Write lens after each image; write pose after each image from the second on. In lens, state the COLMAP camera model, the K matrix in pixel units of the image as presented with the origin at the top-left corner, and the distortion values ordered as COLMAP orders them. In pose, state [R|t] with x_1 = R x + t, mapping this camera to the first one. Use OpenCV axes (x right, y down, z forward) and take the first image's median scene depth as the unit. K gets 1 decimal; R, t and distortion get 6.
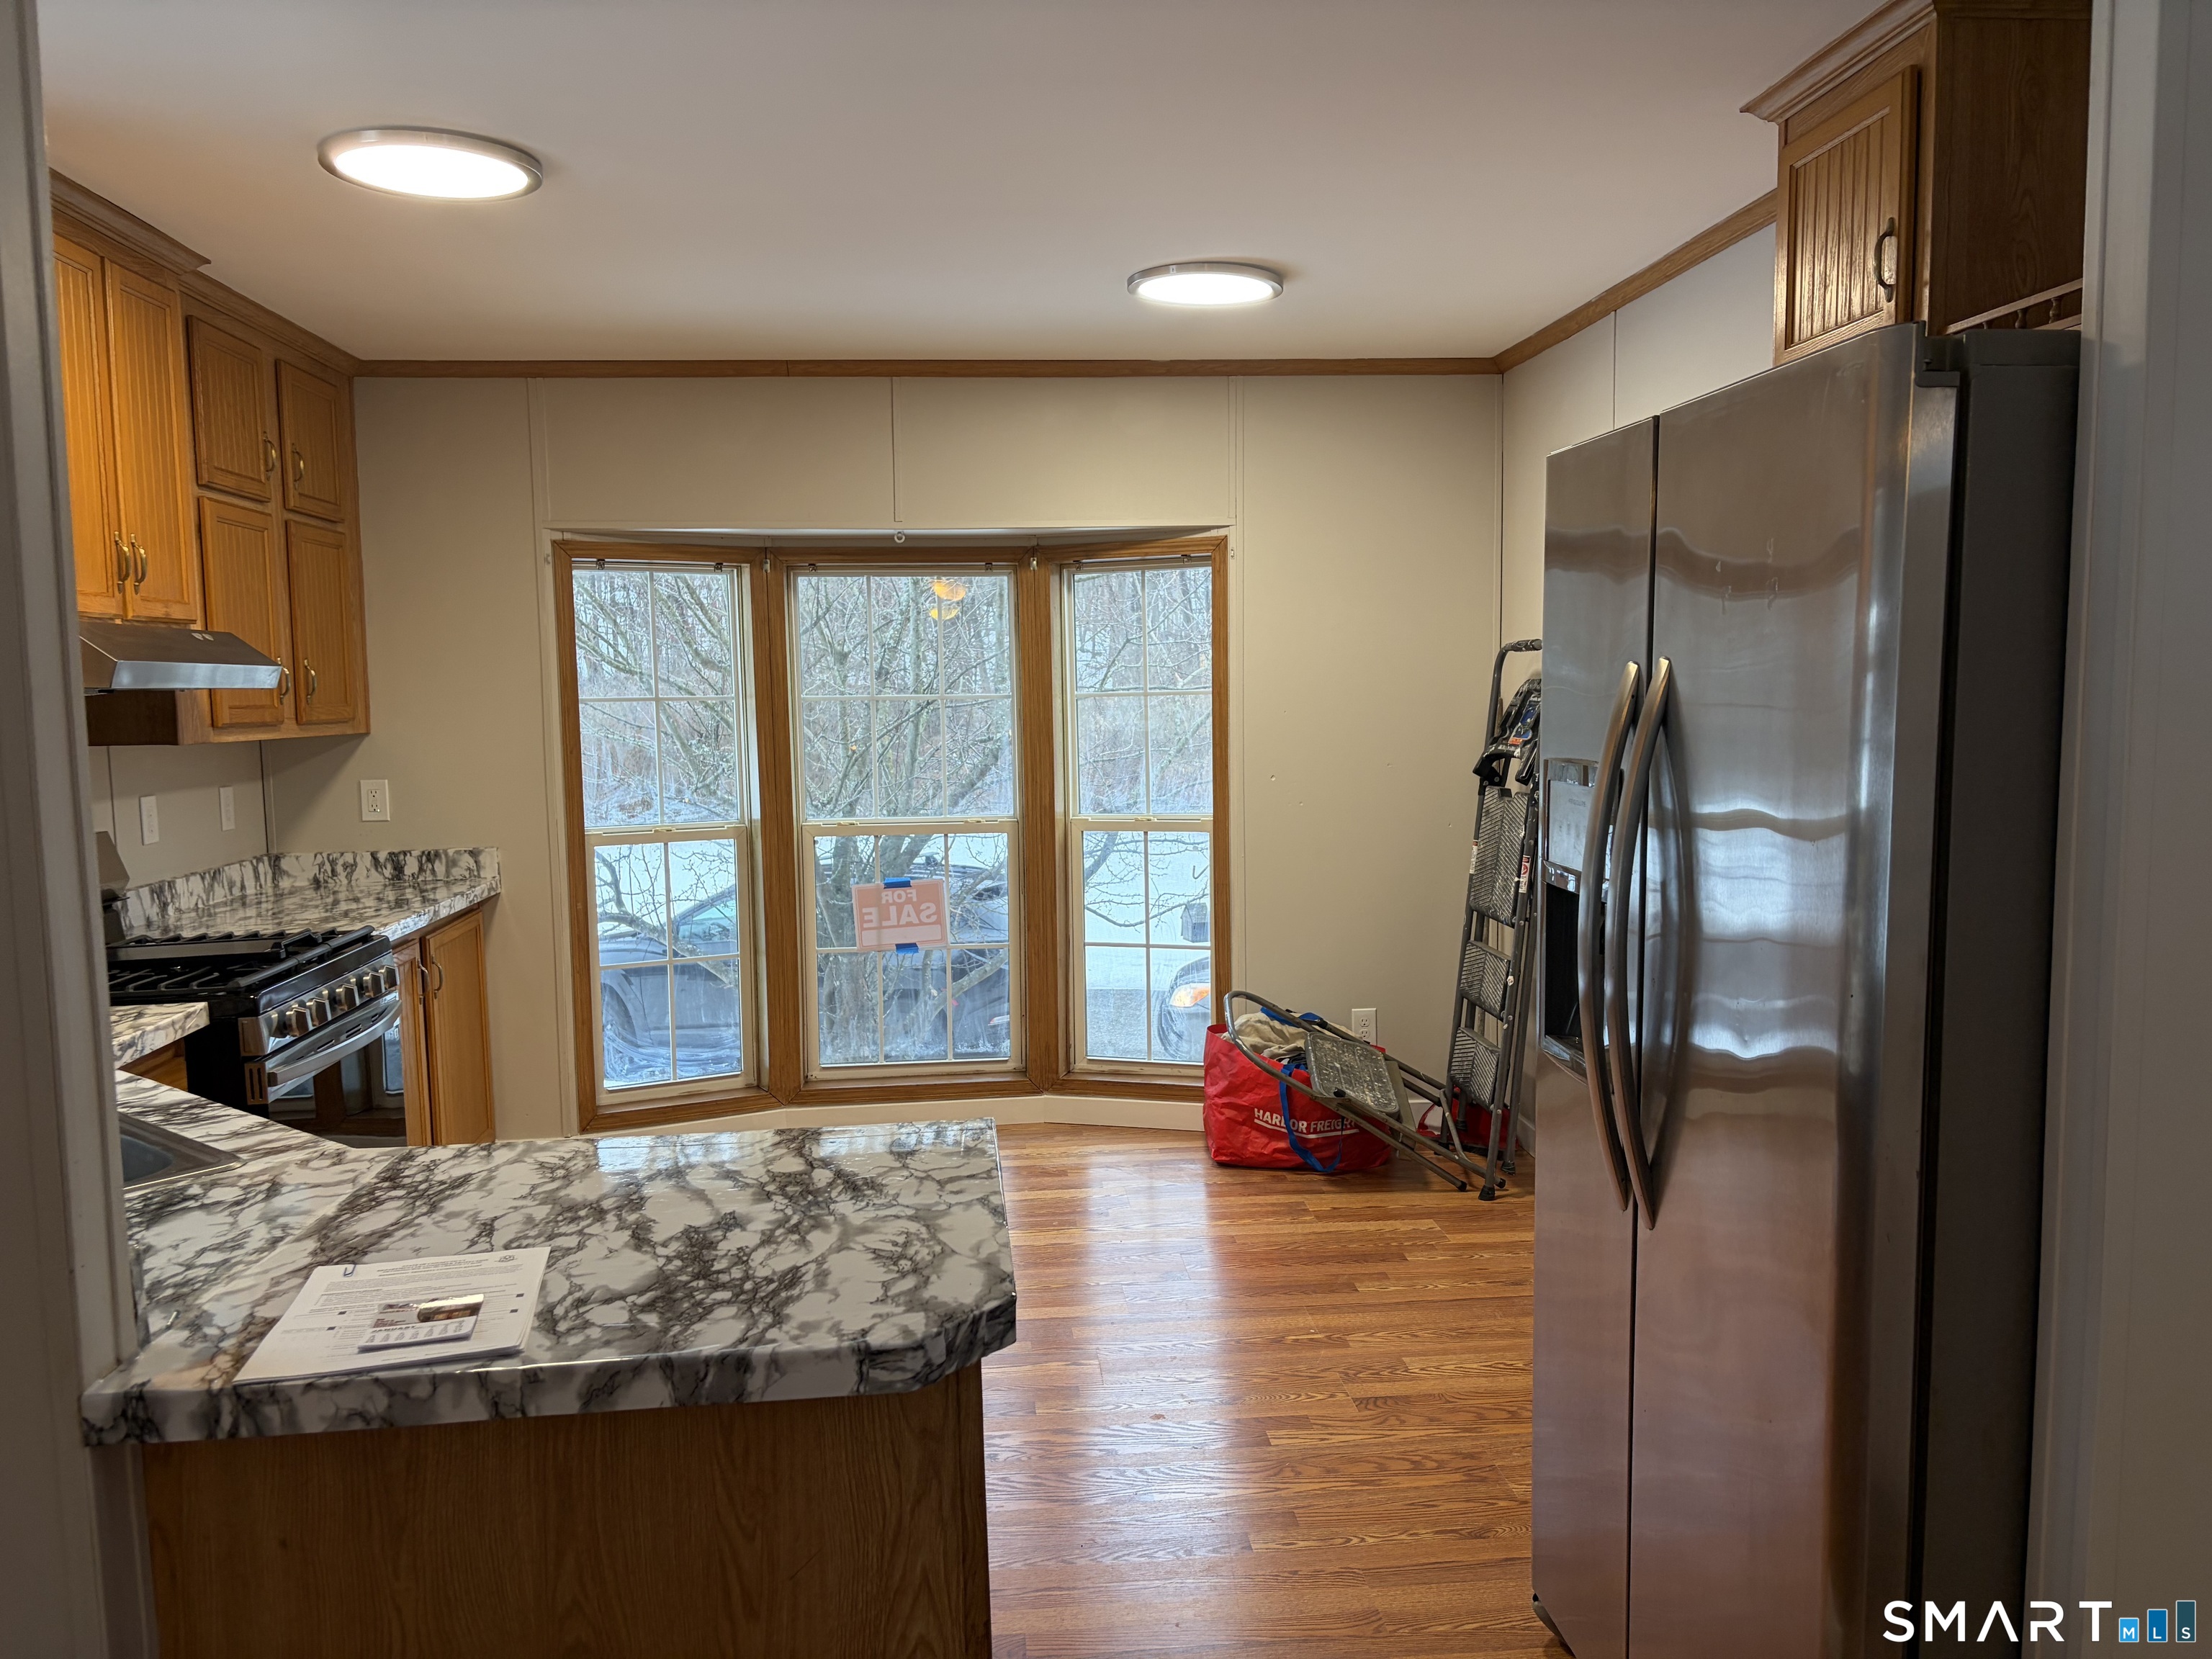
lens RADIAL K [[1670.2, 0, 1113.3], [0, 1670.2, 833.0], [0, 0, 1]] dist [0.024856, -0.002348]
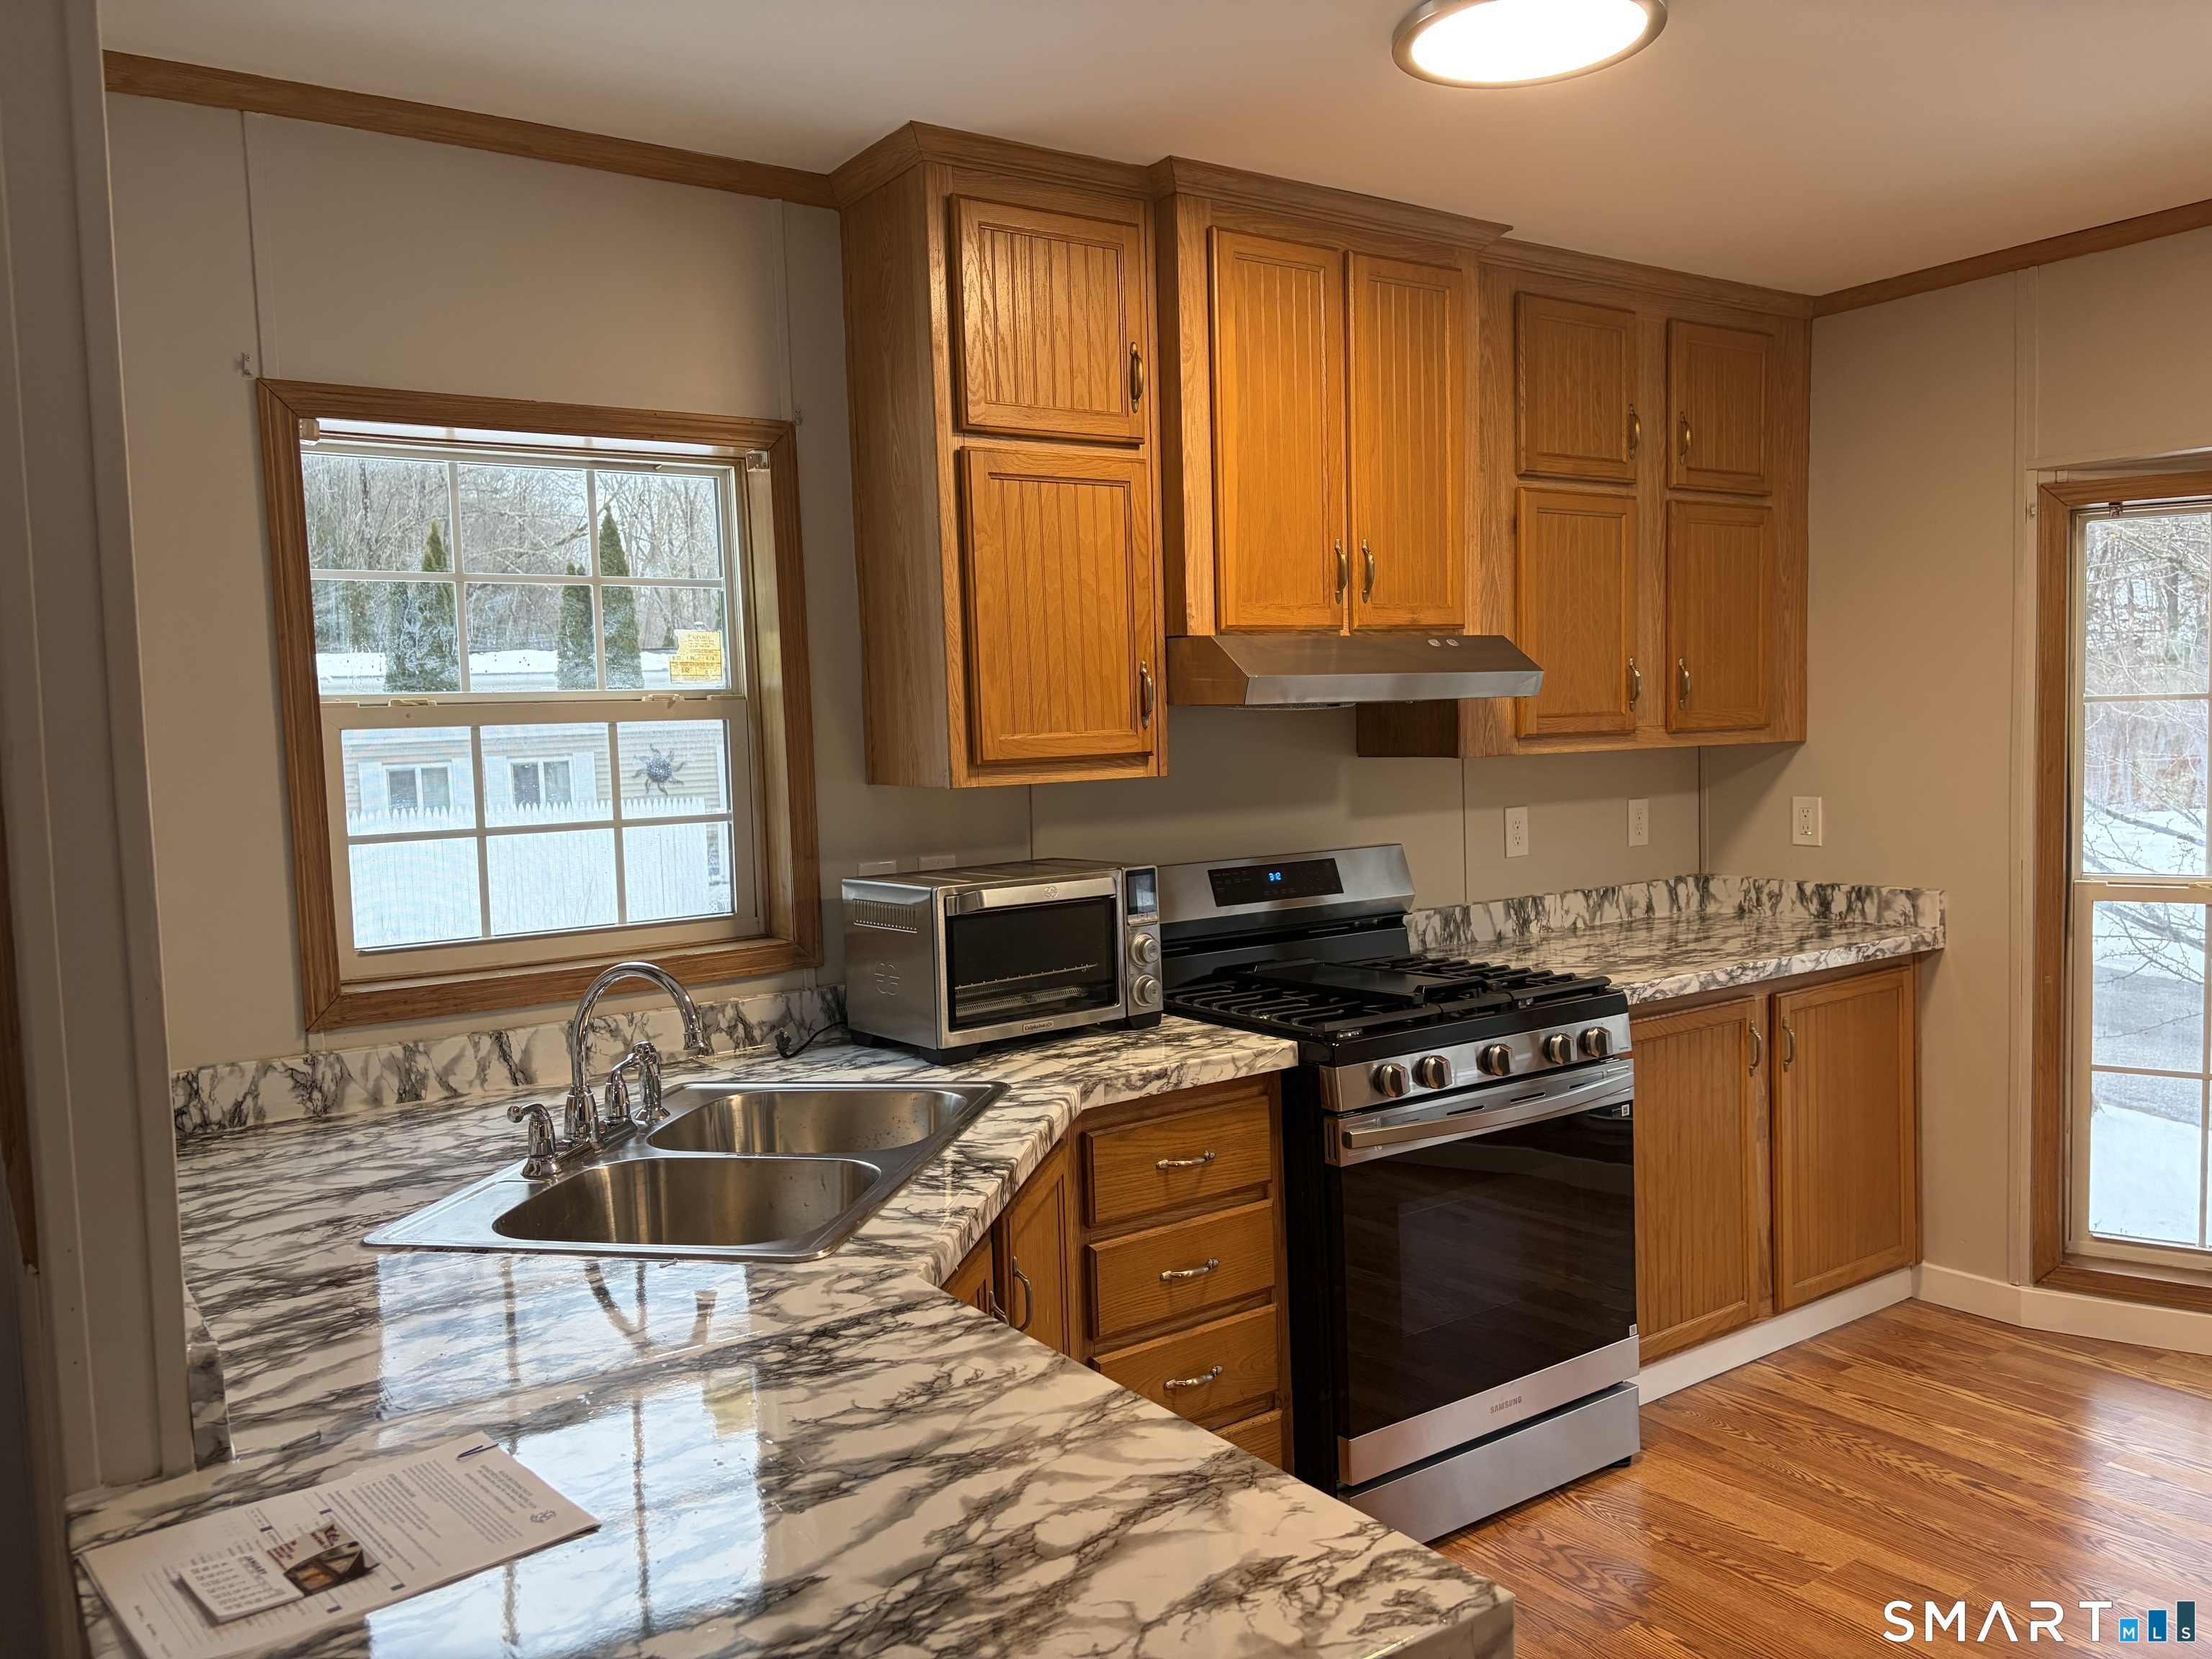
lens RADIAL K [[1670.2, 0, 1113.3], [0, 1670.2, 833.0], [0, 0, 1]] dist [0.024856, -0.002348]
pose [[0.484277, 0.064526, -0.872532, 0.152531], [-0.056569, 0.997499, 0.042371, -0.035456], [0.873084, 0.028839, 0.486716, 0.343757]]
